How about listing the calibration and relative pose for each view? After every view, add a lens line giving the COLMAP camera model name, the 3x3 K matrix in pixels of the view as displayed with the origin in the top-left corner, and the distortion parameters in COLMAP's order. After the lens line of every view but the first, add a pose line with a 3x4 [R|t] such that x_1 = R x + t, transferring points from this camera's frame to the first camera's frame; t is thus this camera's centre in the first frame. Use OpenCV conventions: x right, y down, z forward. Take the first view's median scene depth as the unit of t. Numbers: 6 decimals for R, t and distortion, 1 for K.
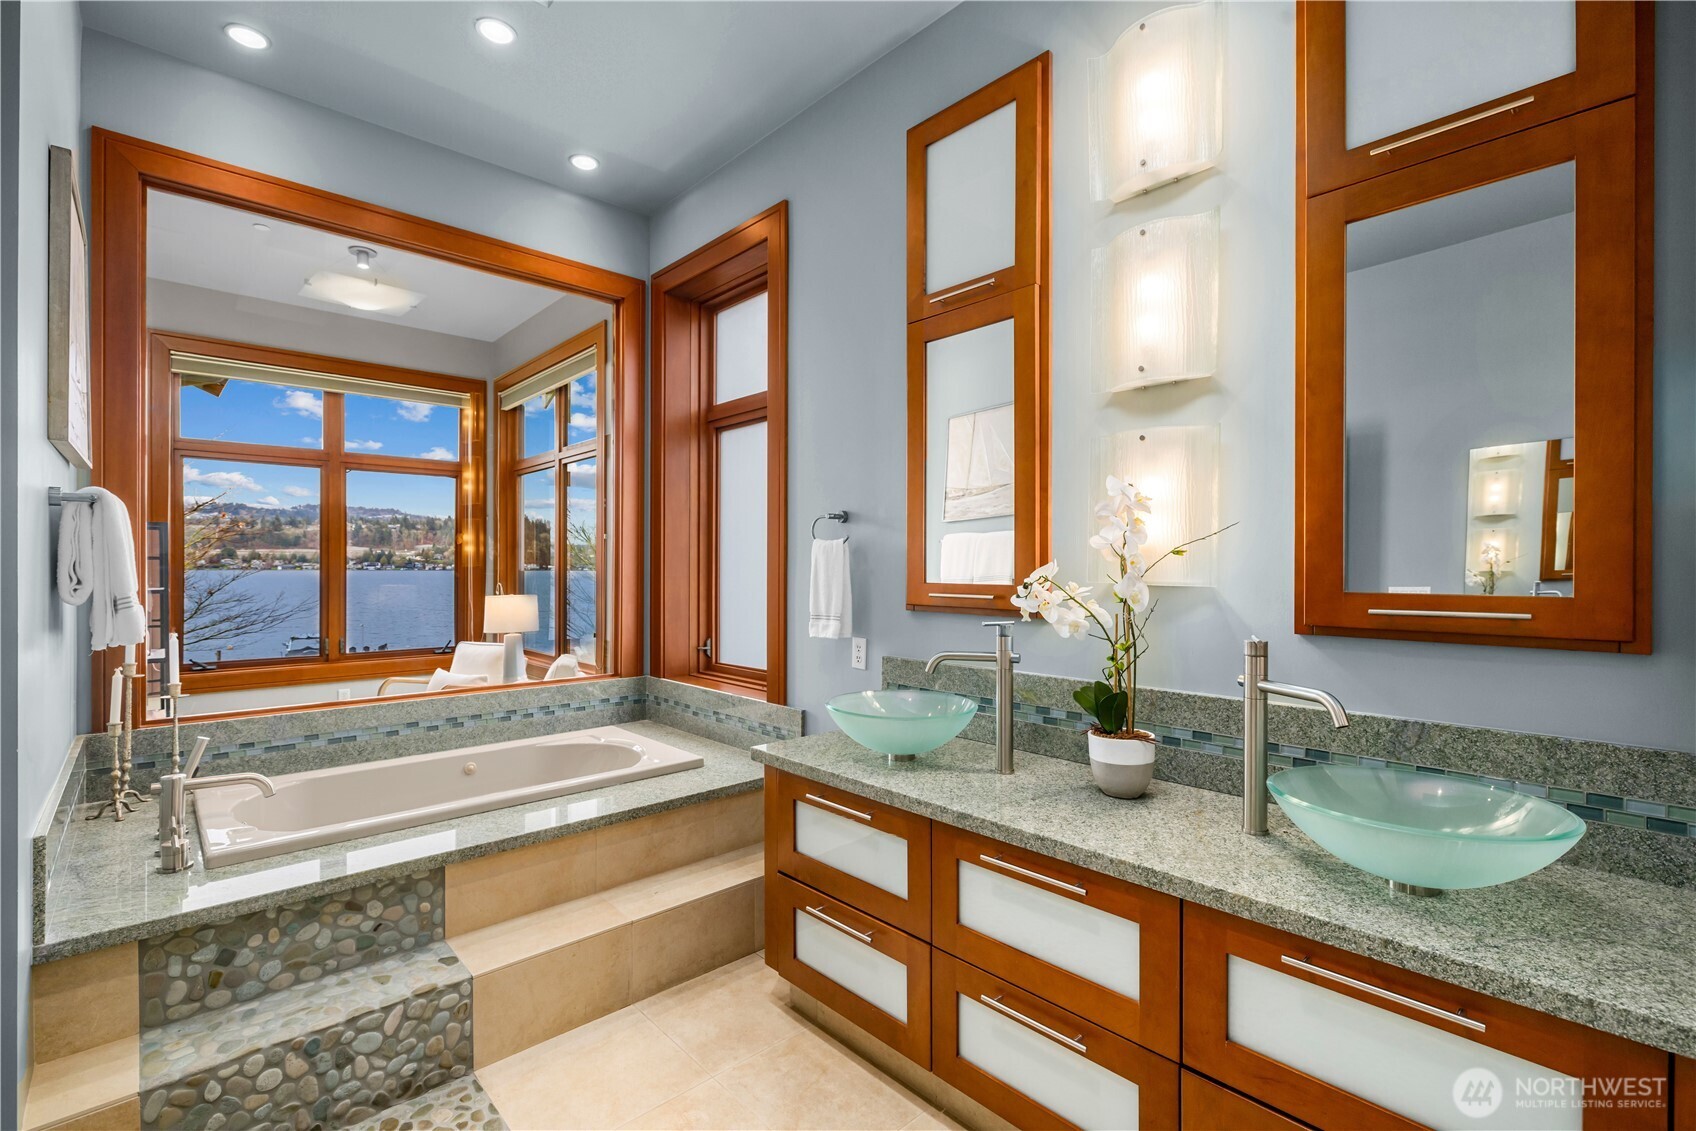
lens RADIAL K [[750.8, 0, 836.6], [0, 750.8, 567.1], [0, 0, 1]] dist [-0.004474, 0.000942]
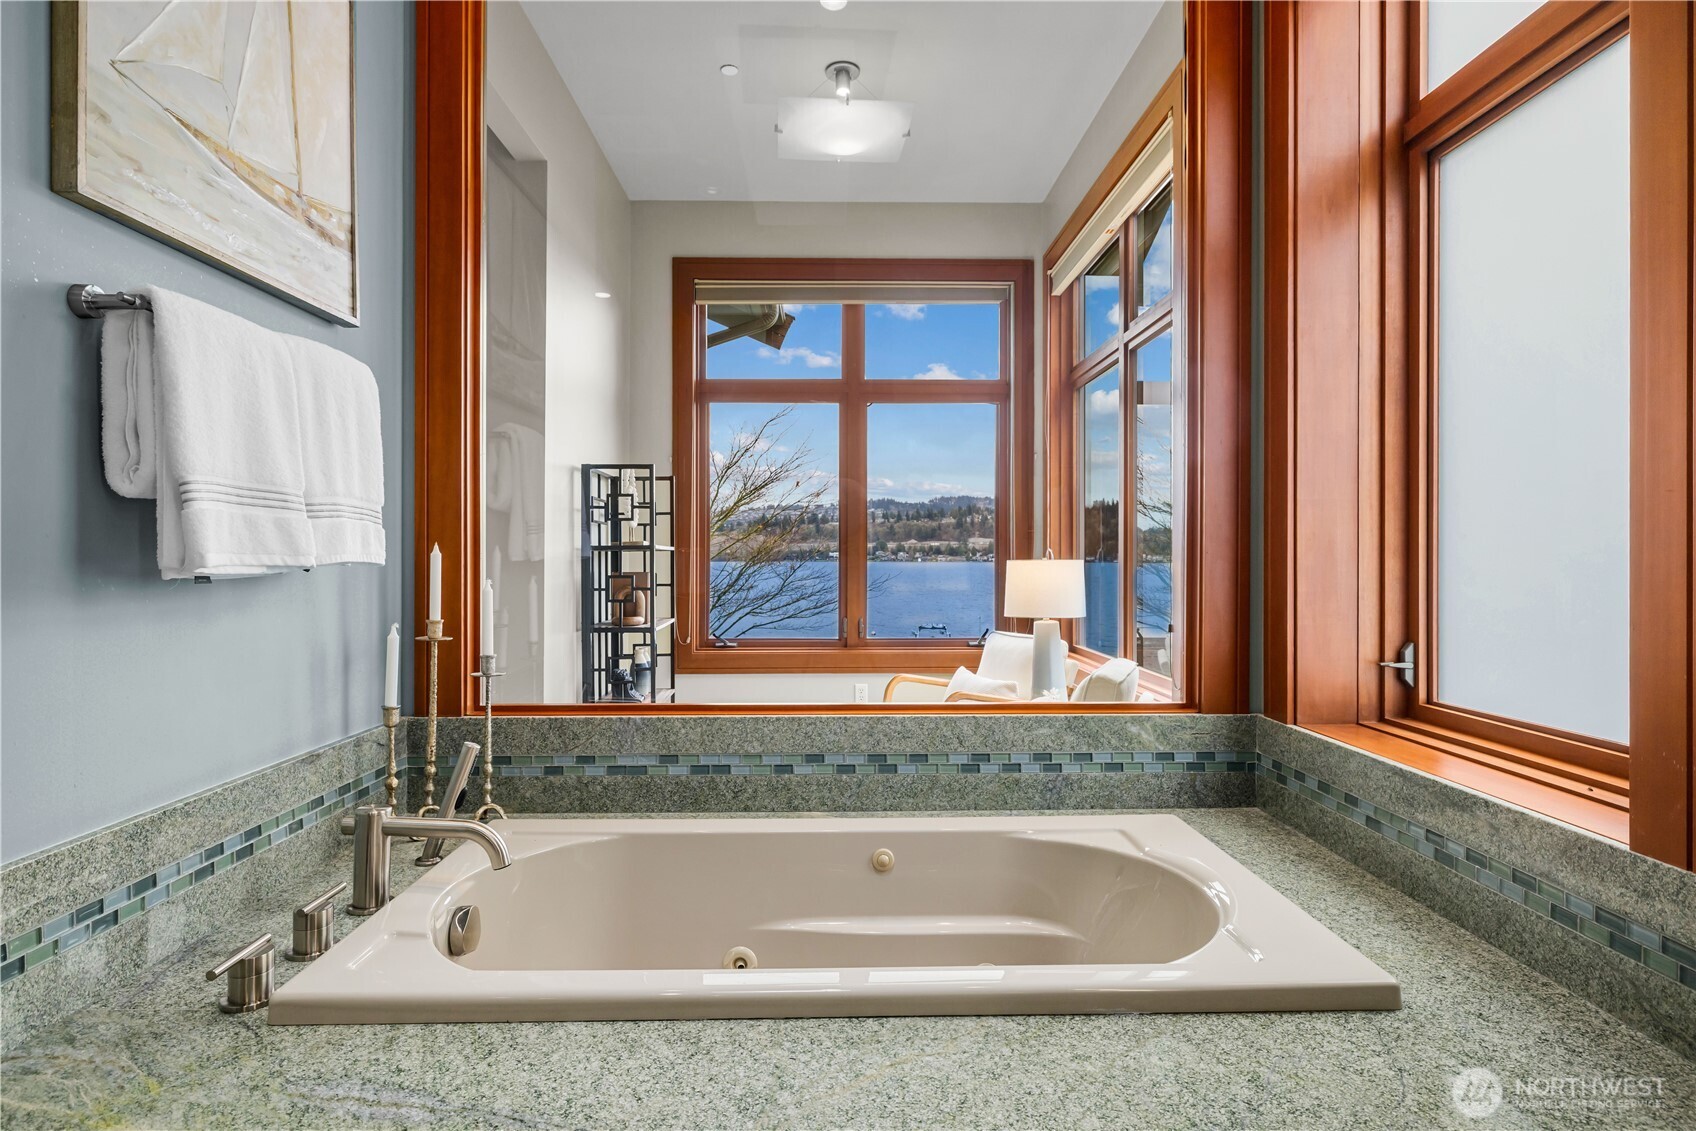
lens RADIAL K [[901.9, 0, 858.5], [0, 901.9, 555.2], [0, 0, 1]] dist [-0.003043, 0.001338]
pose [[0.760076, -0.002142, -0.649831, -0.089087], [-0.000850, 0.999990, -0.004290, 0.056215], [0.649834, 0.003813, 0.760067, 0.481695]]
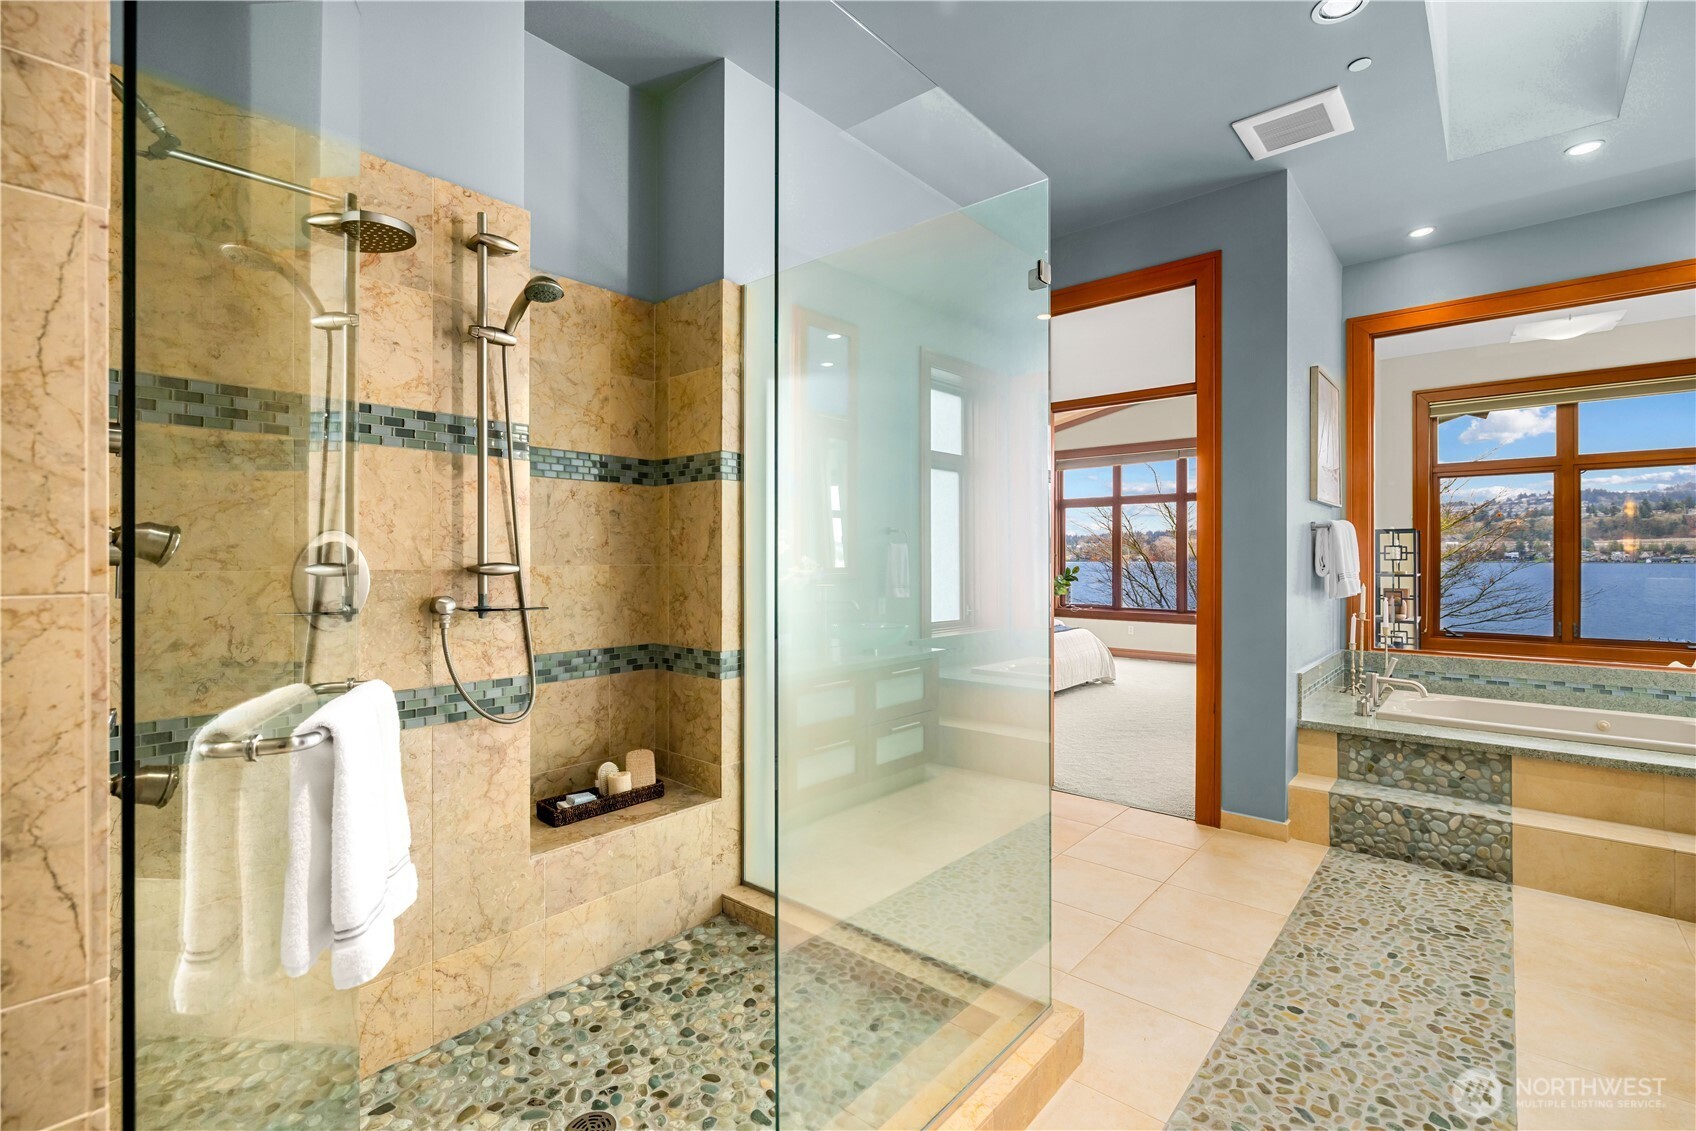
lens RADIAL K [[750.8, 0, 853.6], [0, 750.8, 557.6], [0, 0, 1]] dist [-0.004474, 0.000942]
pose [[0.114805, -0.000041, -0.993388, 0.535582], [-0.002541, 0.999997, -0.000335, 0.001027], [0.993385, 0.002563, 0.114804, -0.319146]]
